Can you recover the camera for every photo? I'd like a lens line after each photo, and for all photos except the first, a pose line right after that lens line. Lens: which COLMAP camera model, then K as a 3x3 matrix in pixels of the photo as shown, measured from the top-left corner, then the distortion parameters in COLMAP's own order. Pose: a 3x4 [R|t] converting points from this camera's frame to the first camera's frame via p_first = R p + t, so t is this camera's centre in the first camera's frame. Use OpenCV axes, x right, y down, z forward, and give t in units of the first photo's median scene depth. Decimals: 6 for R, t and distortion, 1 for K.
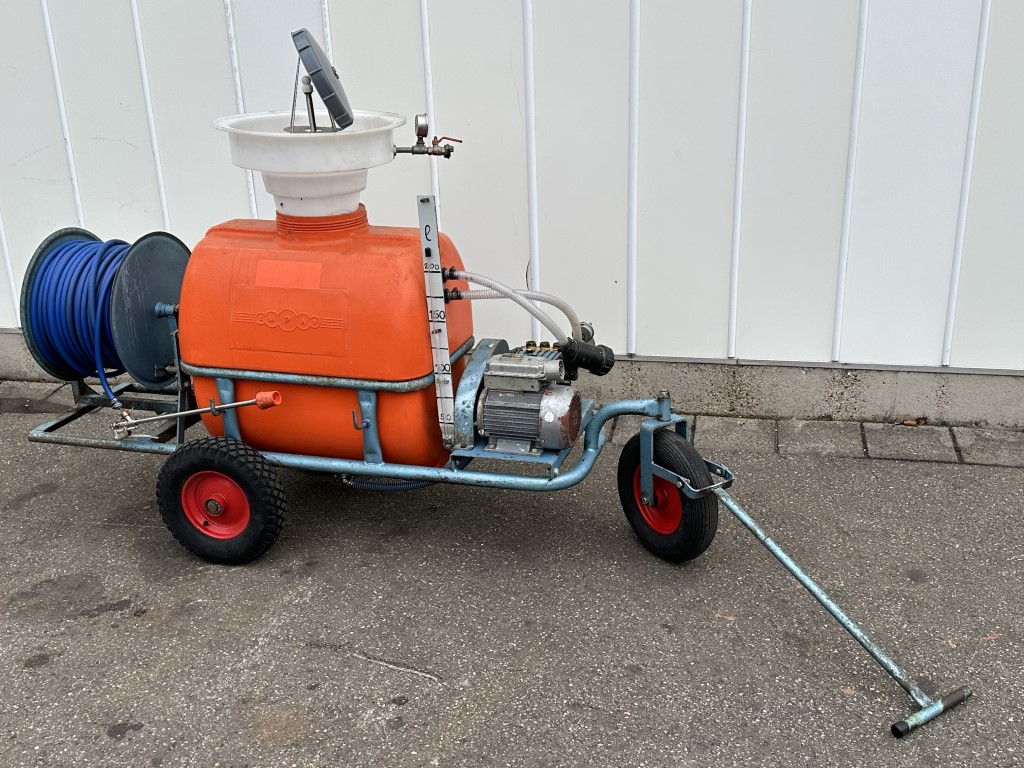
lens RADIAL K [[1113.5, 0, 518.2], [0, 1113.5, 379.2], [0, 0, 1]] dist [0.071652, -0.026695]
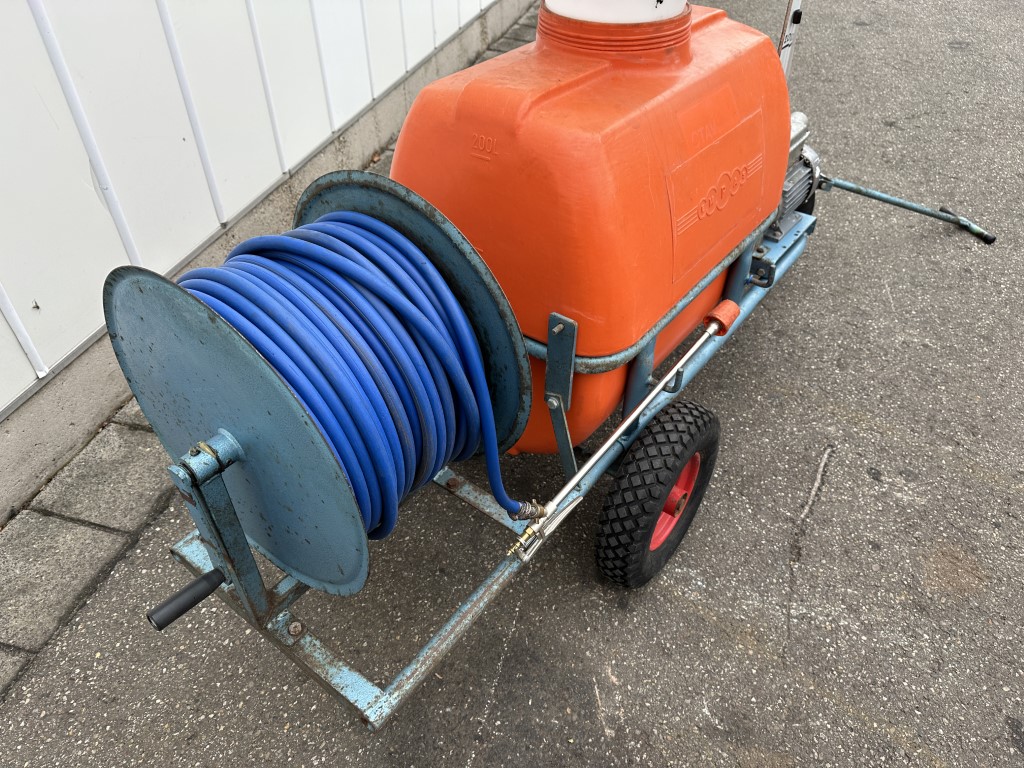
lens RADIAL K [[733.9, 0, 520.4], [0, 733.9, 381.6], [0, 0, 1]] dist [0.006915, -0.006355]
pose [[0.049959, -0.621102, 0.782136, -0.524057], [0.339796, 0.746967, 0.571470, -0.236332], [-0.939171, 0.237216, 0.248366, 0.986517]]
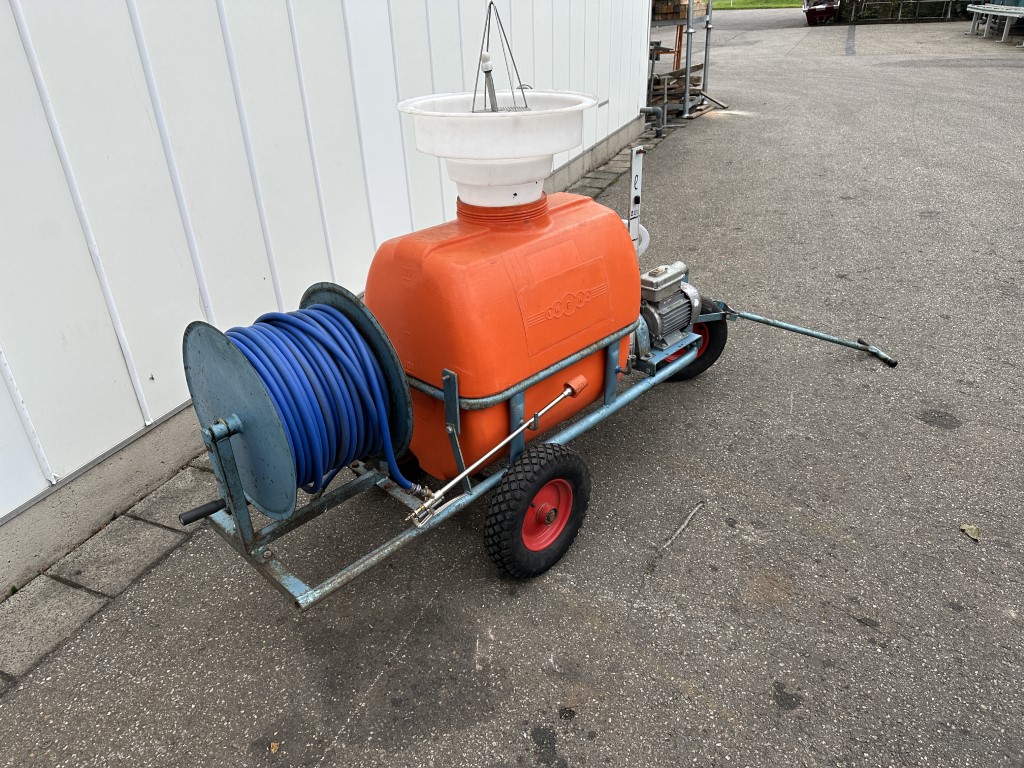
lens RADIAL K [[721.7, 0, 510.7], [0, 721.7, 374.0], [0, 0, 1]] dist [0.055944, -0.067898]
pose [[0.179710, -0.434192, 0.882713, -0.736084], [0.371802, 0.860741, 0.347689, -0.228052], [-0.910751, 0.265711, 0.316117, 0.812393]]
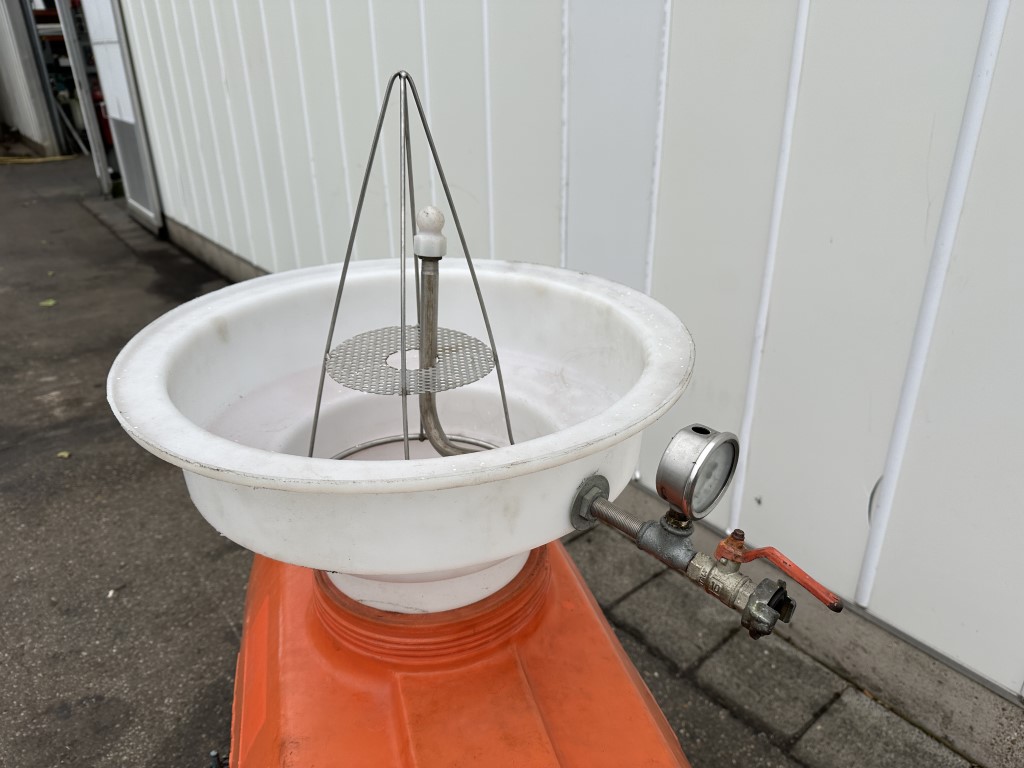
lens RADIAL K [[721.7, 0, 510.7], [0, 721.7, 374.0], [0, 0, 1]] dist [0.055944, -0.067898]
pose [[0.768720, 0.282038, -0.574042, 0.092934], [-0.233075, 0.959335, 0.159222, -0.248728], [0.595606, 0.011398, 0.803196, 0.791013]]
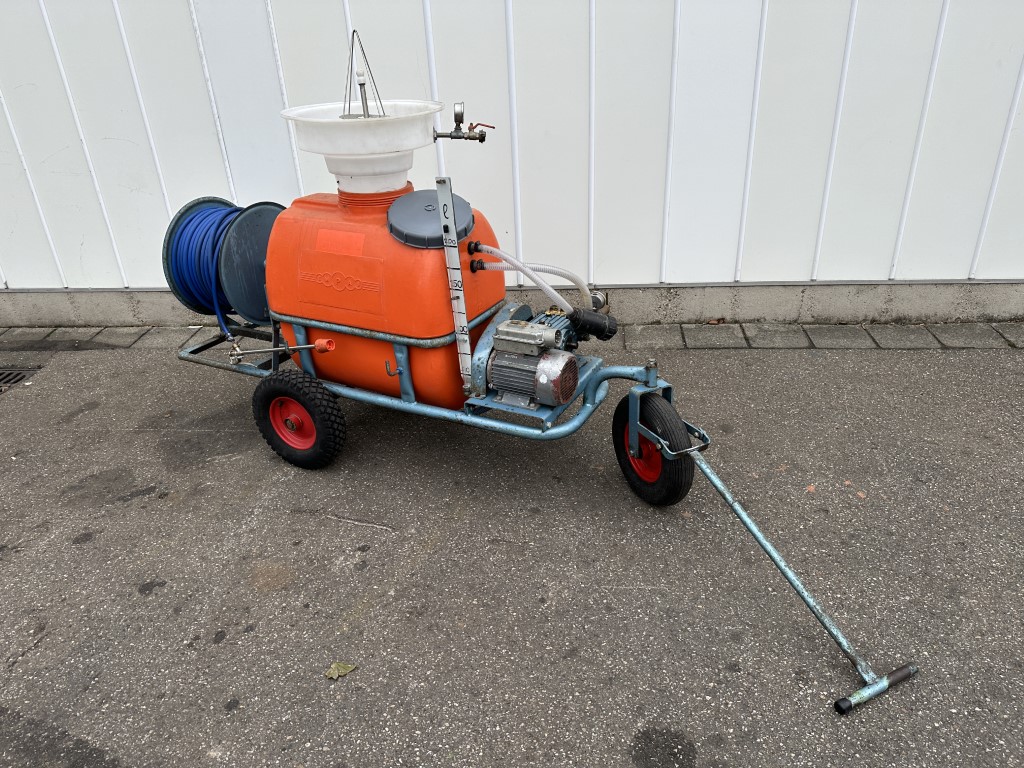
lens RADIAL K [[720.0, 0, 512.0], [0, 720.0, 384.0], [0, 0, 1]] dist [0.089975, -0.126176]
pose [[0.994467, -0.061730, 0.084997, 0.008675], [0.052603, 0.993003, 0.105723, 0.007159], [-0.090928, -0.100667, 0.990756, 0.124014]]
